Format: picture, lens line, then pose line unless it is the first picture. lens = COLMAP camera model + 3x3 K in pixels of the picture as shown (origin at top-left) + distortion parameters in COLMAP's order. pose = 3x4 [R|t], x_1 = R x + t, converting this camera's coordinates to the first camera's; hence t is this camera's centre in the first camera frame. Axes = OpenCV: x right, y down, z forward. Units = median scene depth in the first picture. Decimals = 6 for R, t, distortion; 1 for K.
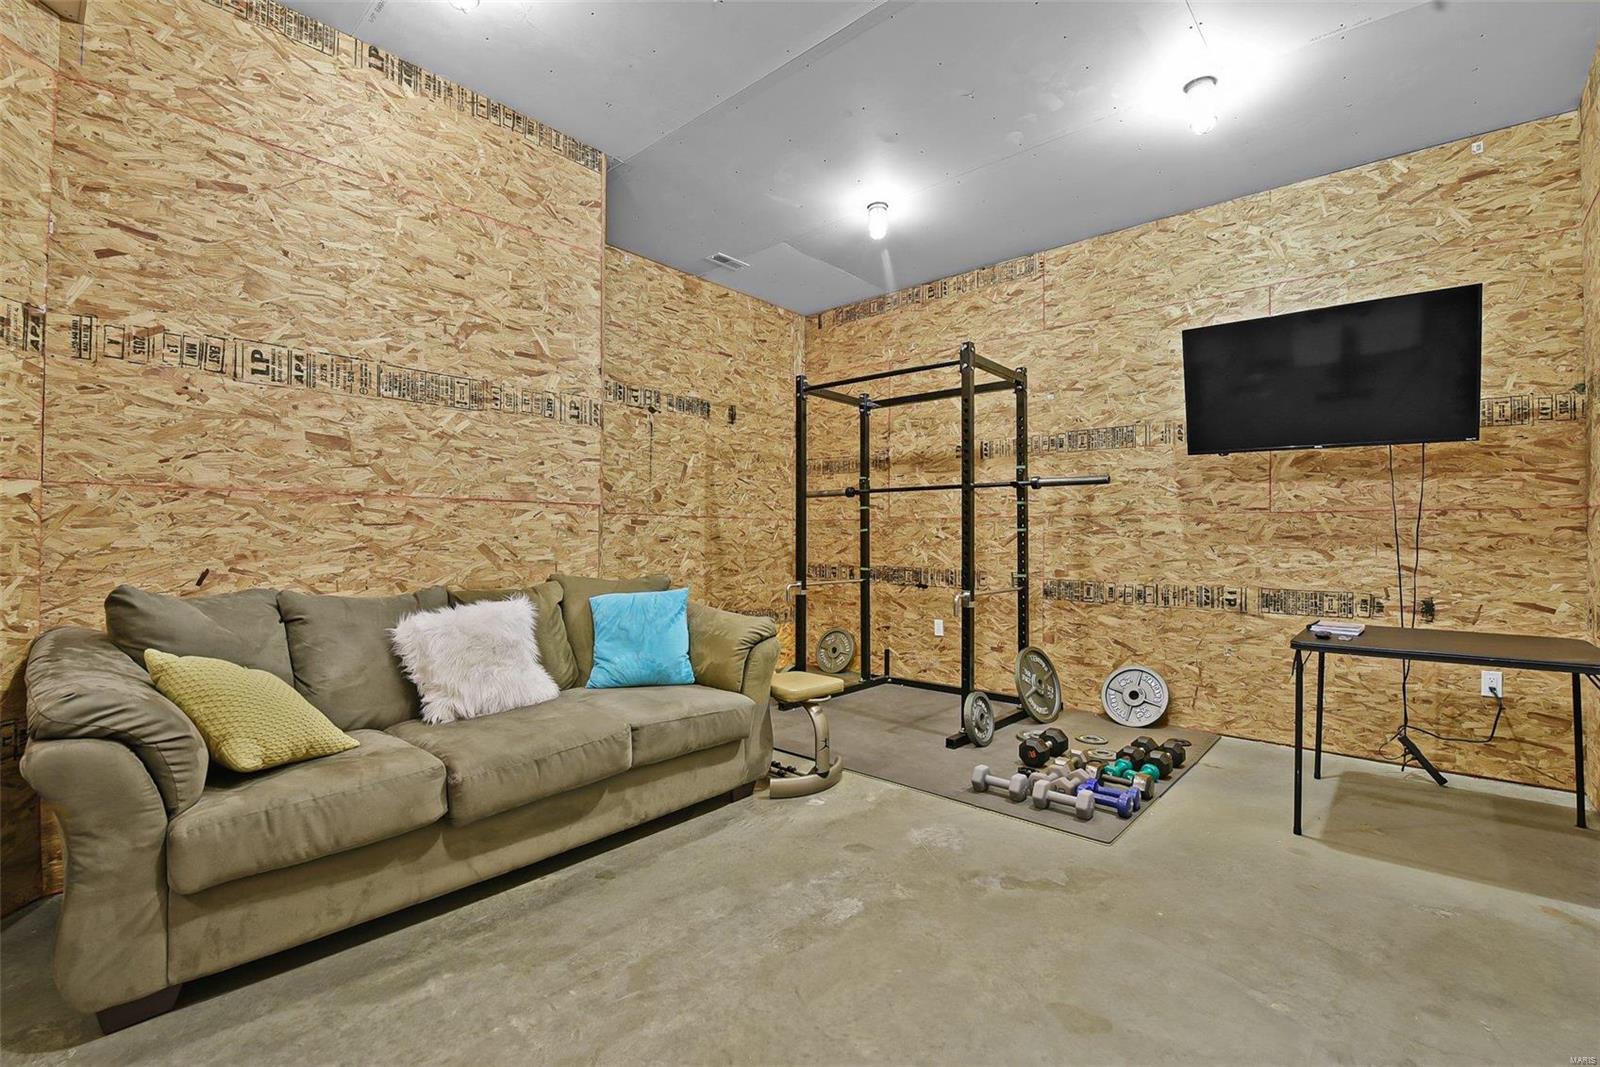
lens RADIAL K [[692.8, 0, 799.3], [0, 692.8, 535.0], [0, 0, 1]] dist [-0.004896, -0.007494]
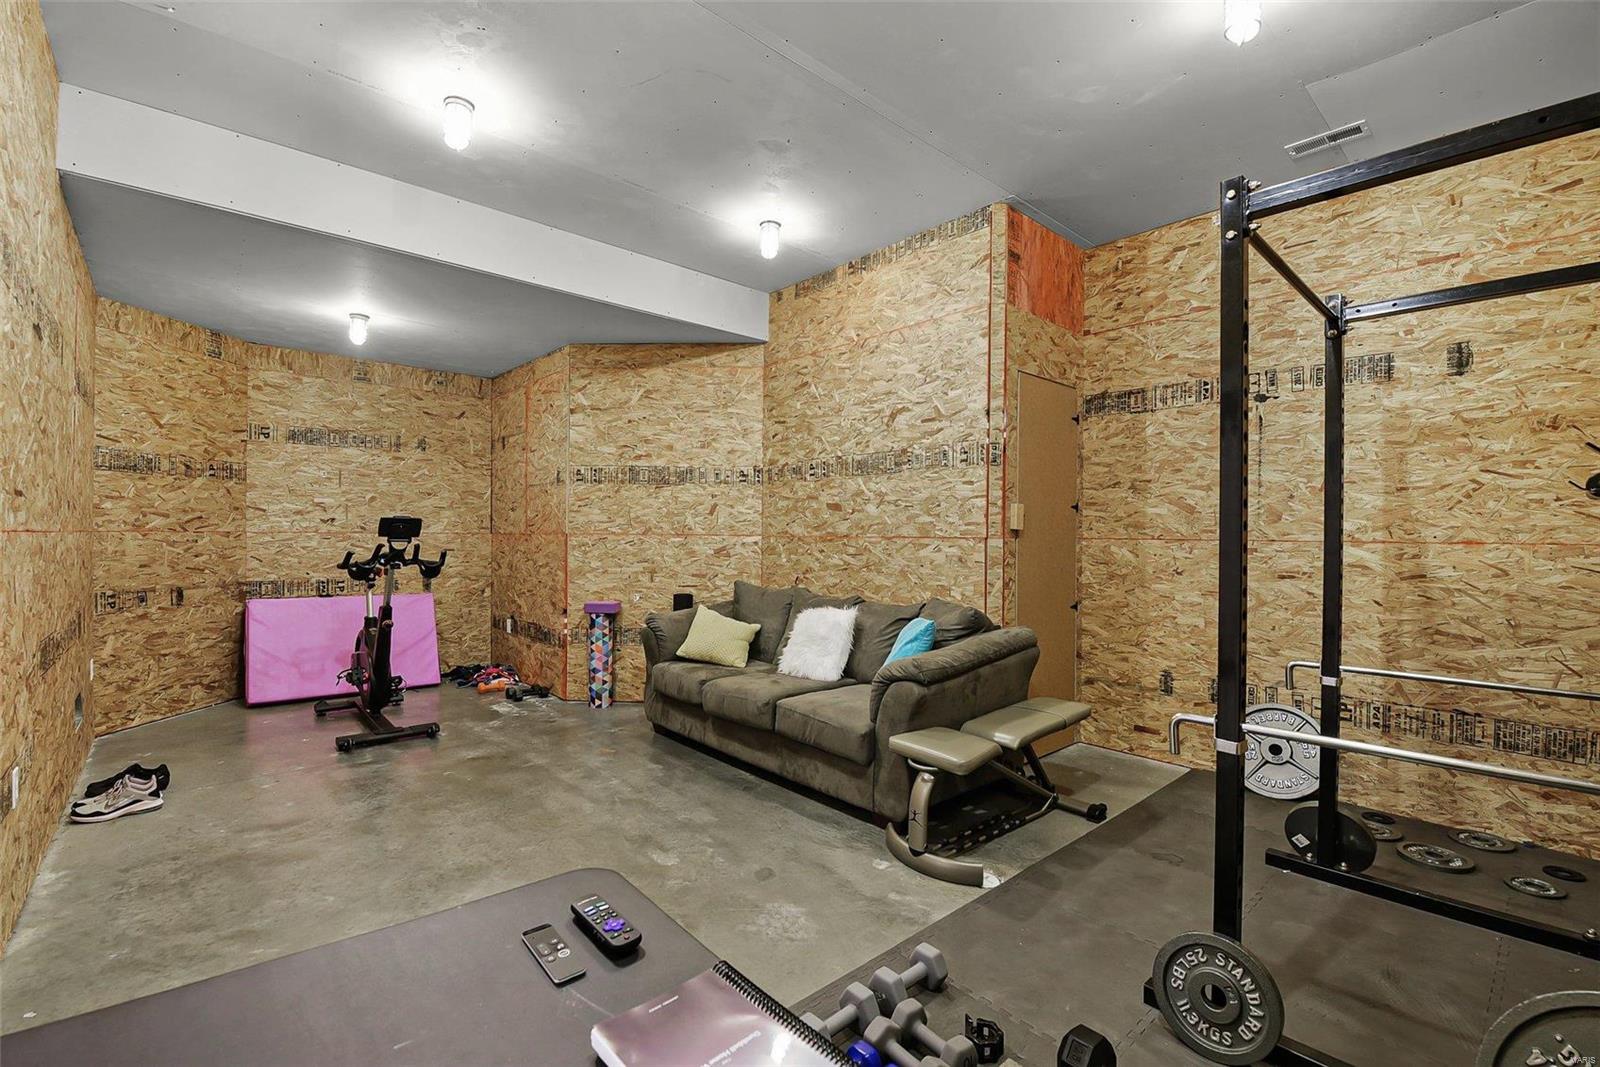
lens RADIAL K [[692.8, 0, 799.8], [0, 692.8, 536.3], [0, 0, 1]] dist [-0.004896, -0.007494]
pose [[-0.111272, -0.005638, -0.993774, 0.952815], [-0.004479, 0.999977, -0.005172, -0.046191], [0.993780, 0.003876, -0.111294, 0.988914]]
